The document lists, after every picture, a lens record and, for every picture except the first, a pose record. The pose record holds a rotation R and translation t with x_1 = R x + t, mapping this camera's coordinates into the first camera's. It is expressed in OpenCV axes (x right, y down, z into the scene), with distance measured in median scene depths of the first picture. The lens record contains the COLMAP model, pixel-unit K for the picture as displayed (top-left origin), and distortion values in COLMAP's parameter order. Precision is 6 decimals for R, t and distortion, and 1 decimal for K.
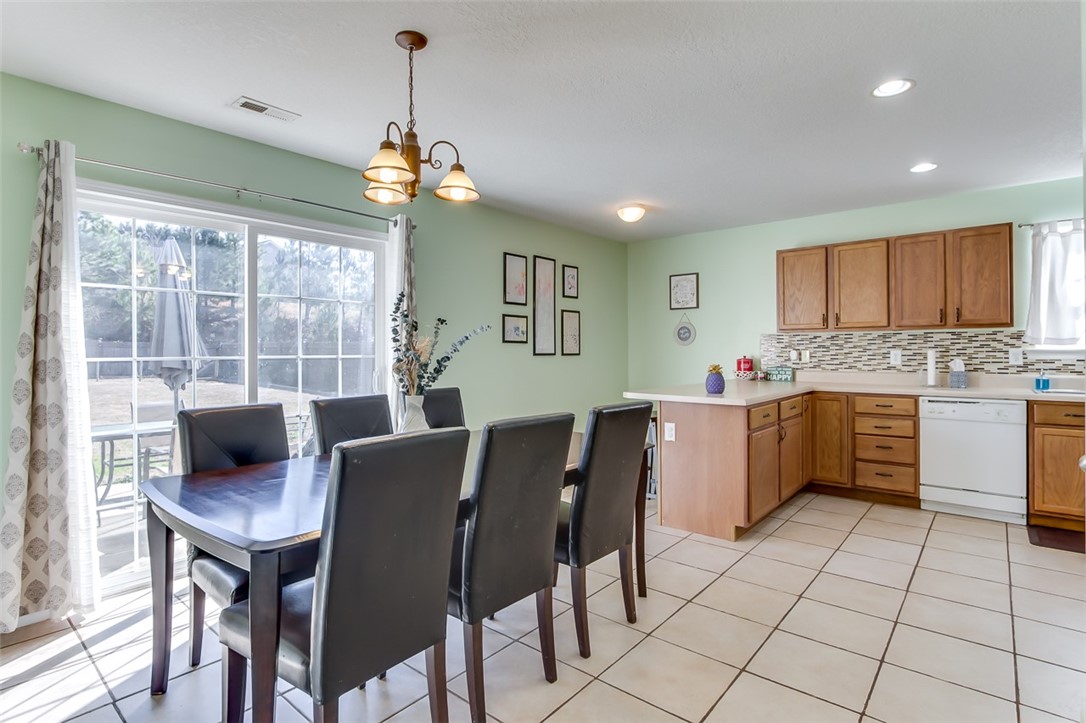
lens RADIAL K [[544.7, 0, 547.3], [0, 544.7, 350.5], [0, 0, 1]] dist [-0.014291, 0.000670]
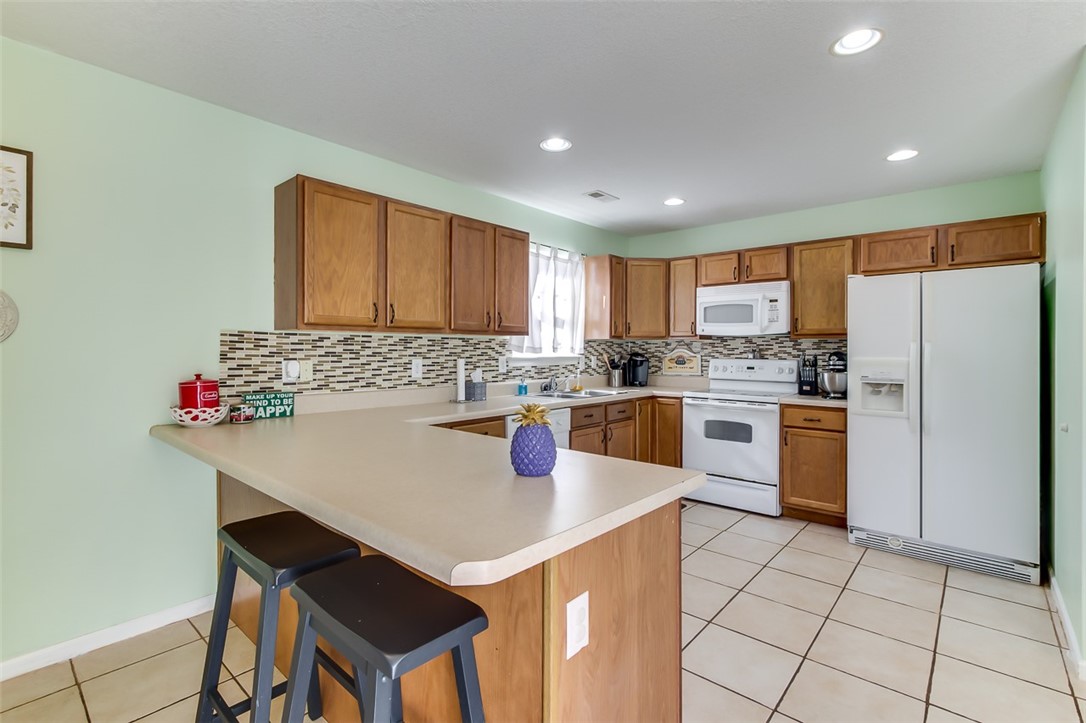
lens RADIAL K [[503.1, 0, 546.3], [0, 503.1, 347.5], [0, 0, 1]] dist [0.000525, 0.000617]
pose [[0.018435, 0.007661, 0.999801, -0.076421], [-0.004195, 0.999962, -0.007584, -0.013277], [-0.999821, -0.004054, 0.018467, 0.865962]]
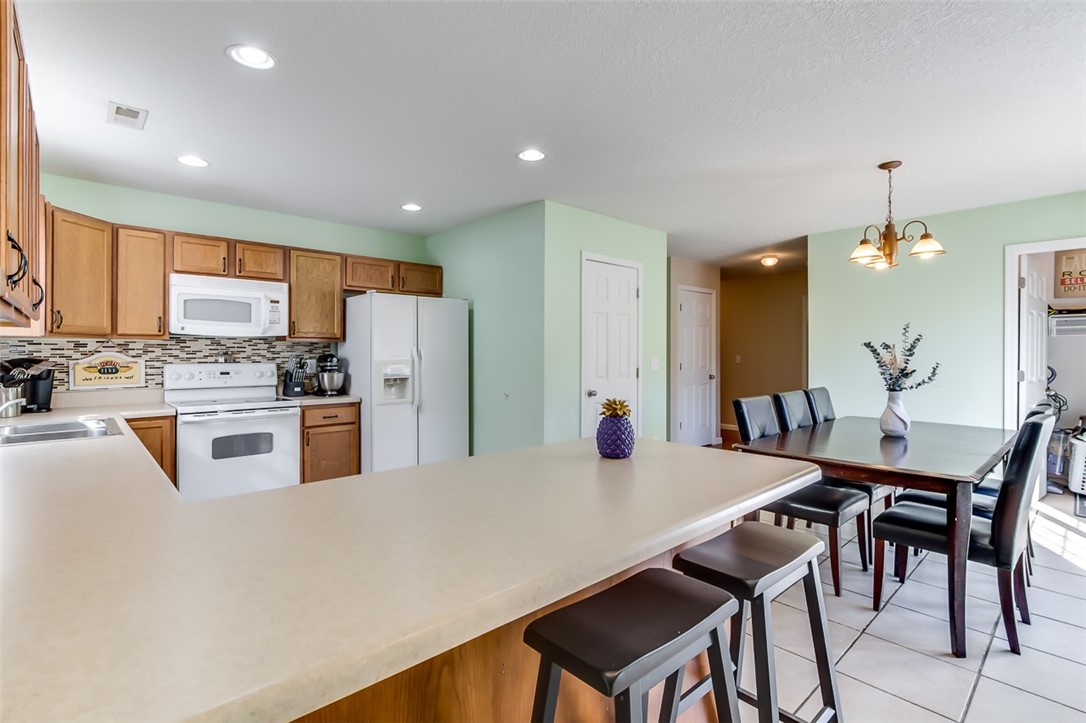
lens RADIAL K [[508.1, 0, 536.8], [0, 508.1, 351.4], [0, 0, 1]] dist [-0.003061, 0.000115]
pose [[-0.989921, 0.005284, 0.141520, 0.274076], [0.005010, 0.999985, -0.002295, -0.015578], [-0.141530, -0.001563, -0.989933, 1.299470]]
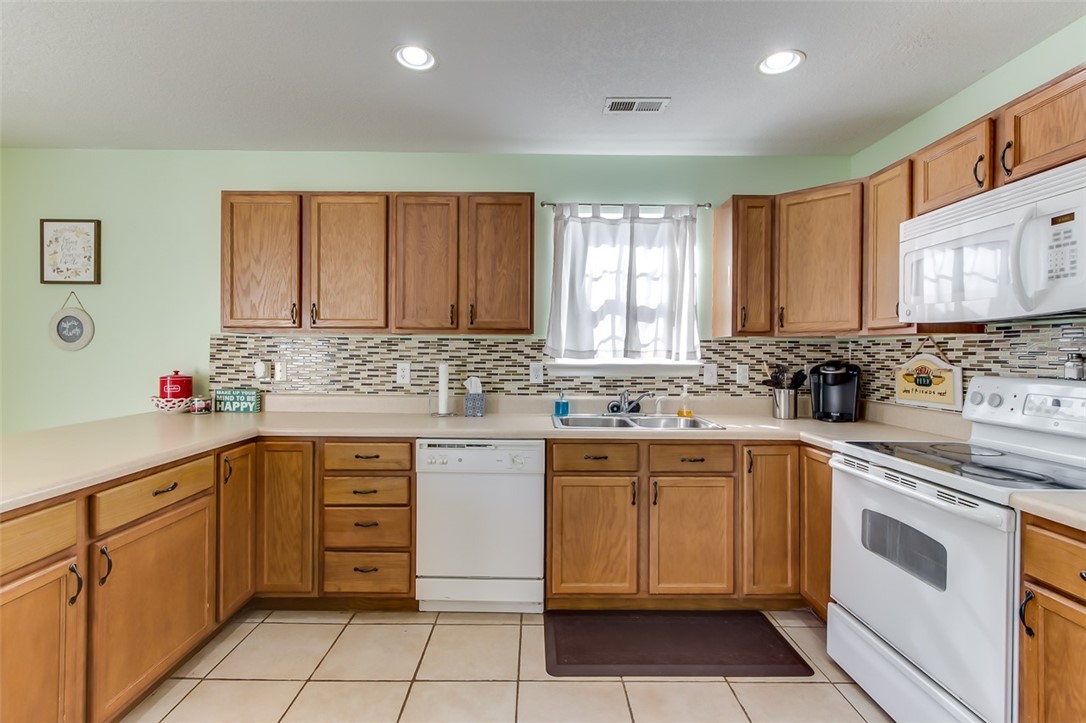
lens RADIAL K [[501.5, 0, 540.3], [0, 501.5, 352.8], [0, 0, 1]] dist [0.000166, 0.000375]
pose [[0.762800, 0.009048, 0.646571, 0.390014], [-0.011032, 0.999939, -0.000978, -0.015992], [-0.646540, -0.006387, 0.762853, 0.427766]]
